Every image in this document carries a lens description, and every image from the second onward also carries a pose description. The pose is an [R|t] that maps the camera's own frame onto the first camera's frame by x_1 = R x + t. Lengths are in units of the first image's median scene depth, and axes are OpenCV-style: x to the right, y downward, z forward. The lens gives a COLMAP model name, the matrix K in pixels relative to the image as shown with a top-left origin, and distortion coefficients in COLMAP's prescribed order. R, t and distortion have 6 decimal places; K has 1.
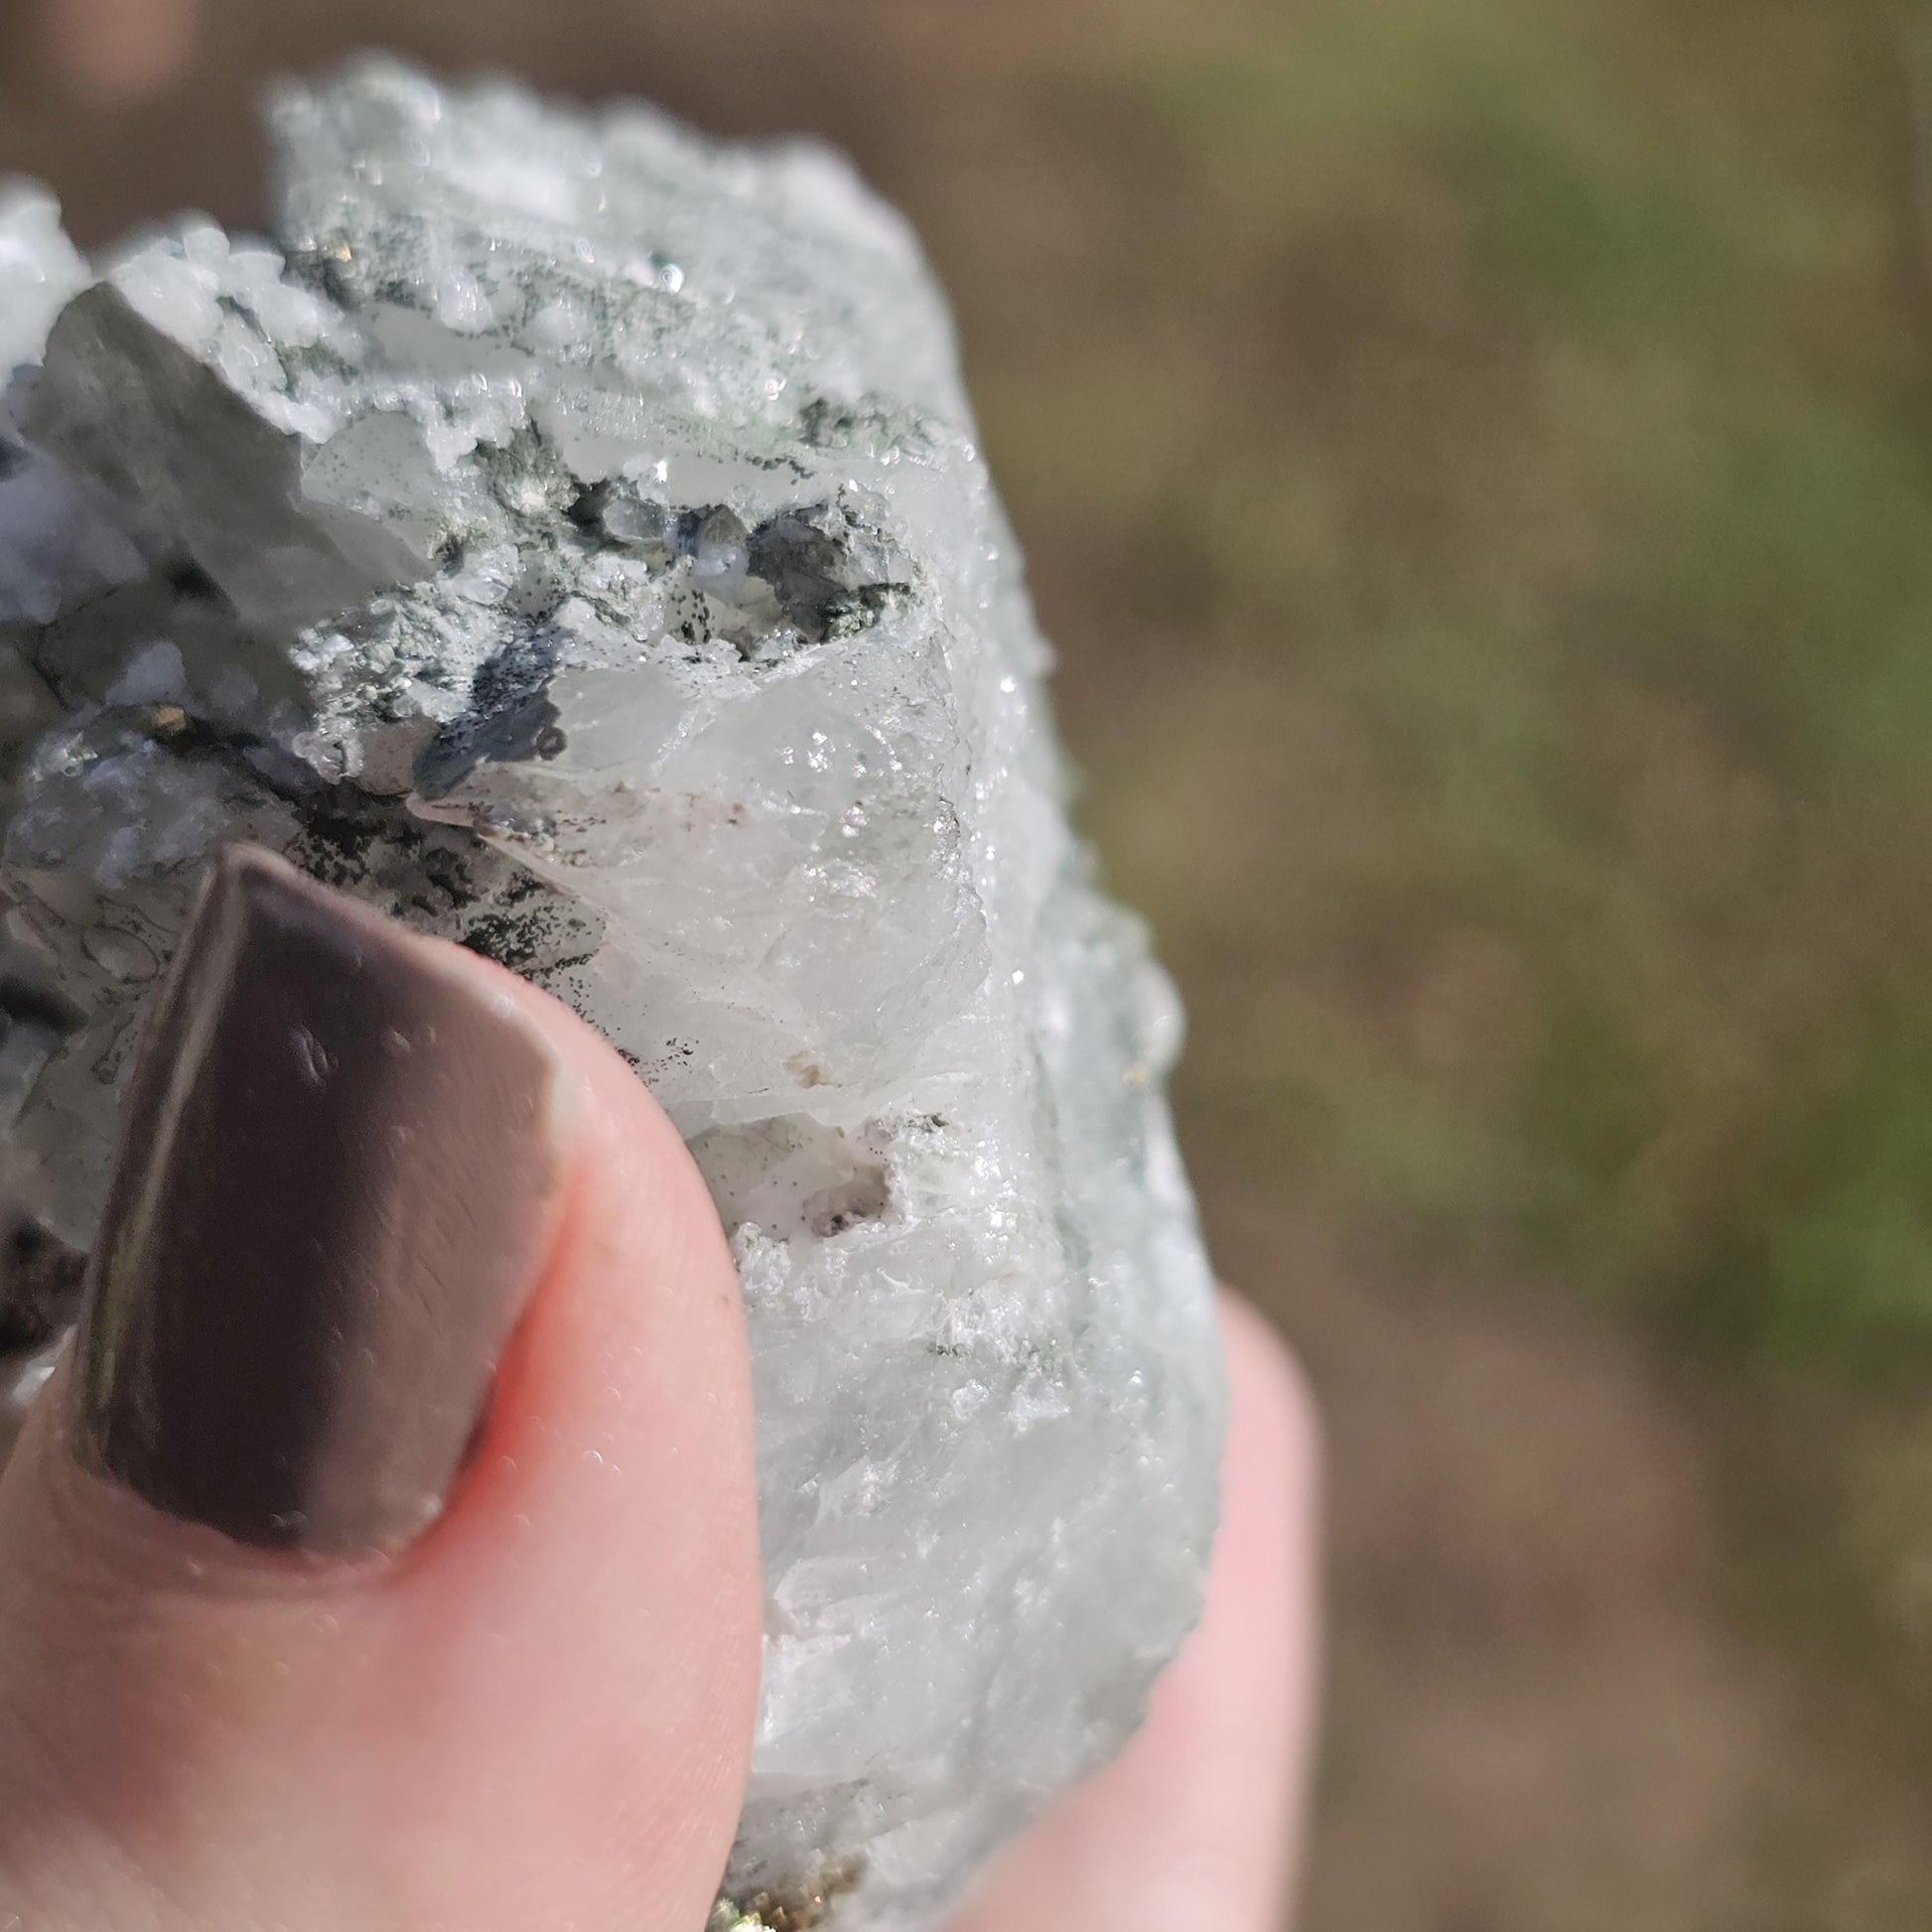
lens RADIAL K [[3718.8, 0, 966.0], [0, 3718.8, 966.0], [0, 0, 1]] dist [0.183798, -0.909325]
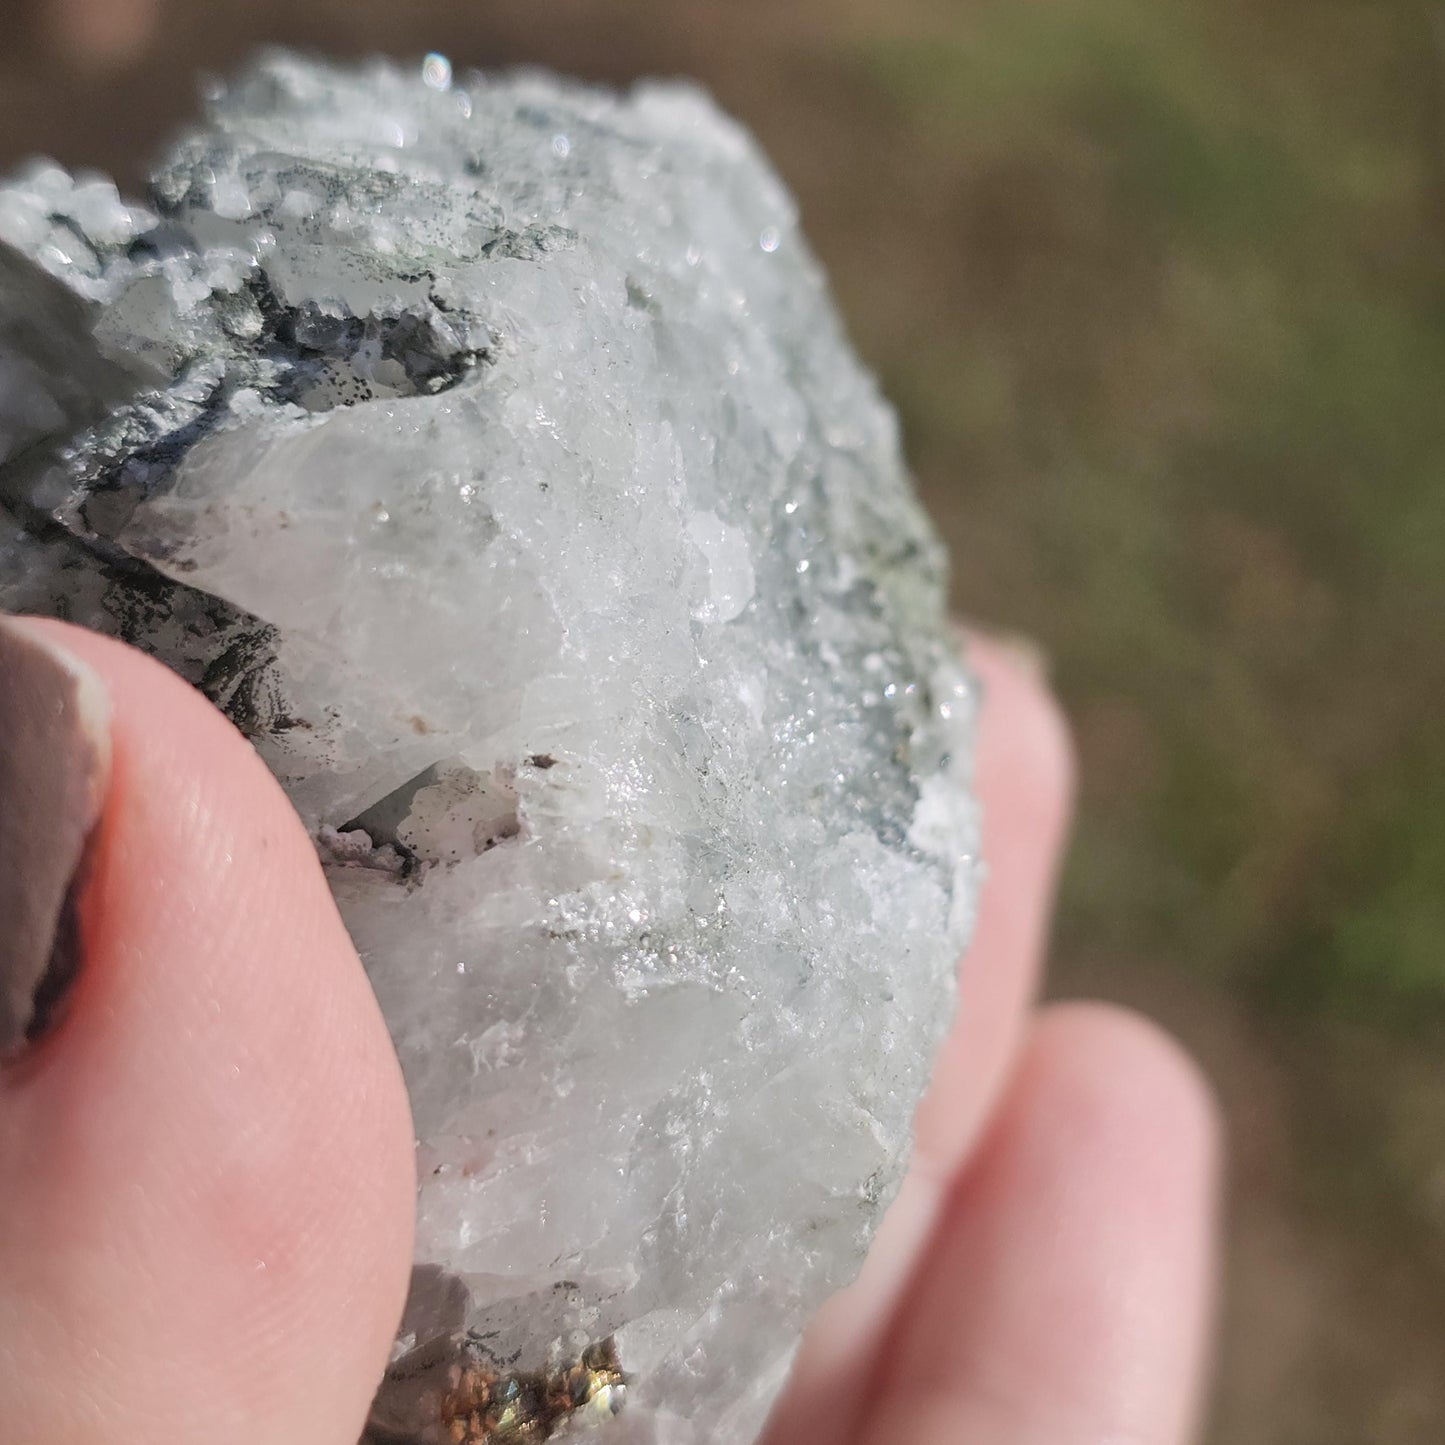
lens RADIAL K [[2781.4, 0, 722.5], [0, 2781.4, 722.5], [0, 0, 1]] dist [0.183798, -0.909325]
pose [[0.930835, -0.081790, -0.356170, 0.394899], [0.059493, 0.995546, -0.073133, 0.103381], [0.360565, 0.046885, 0.931555, 0.118494]]
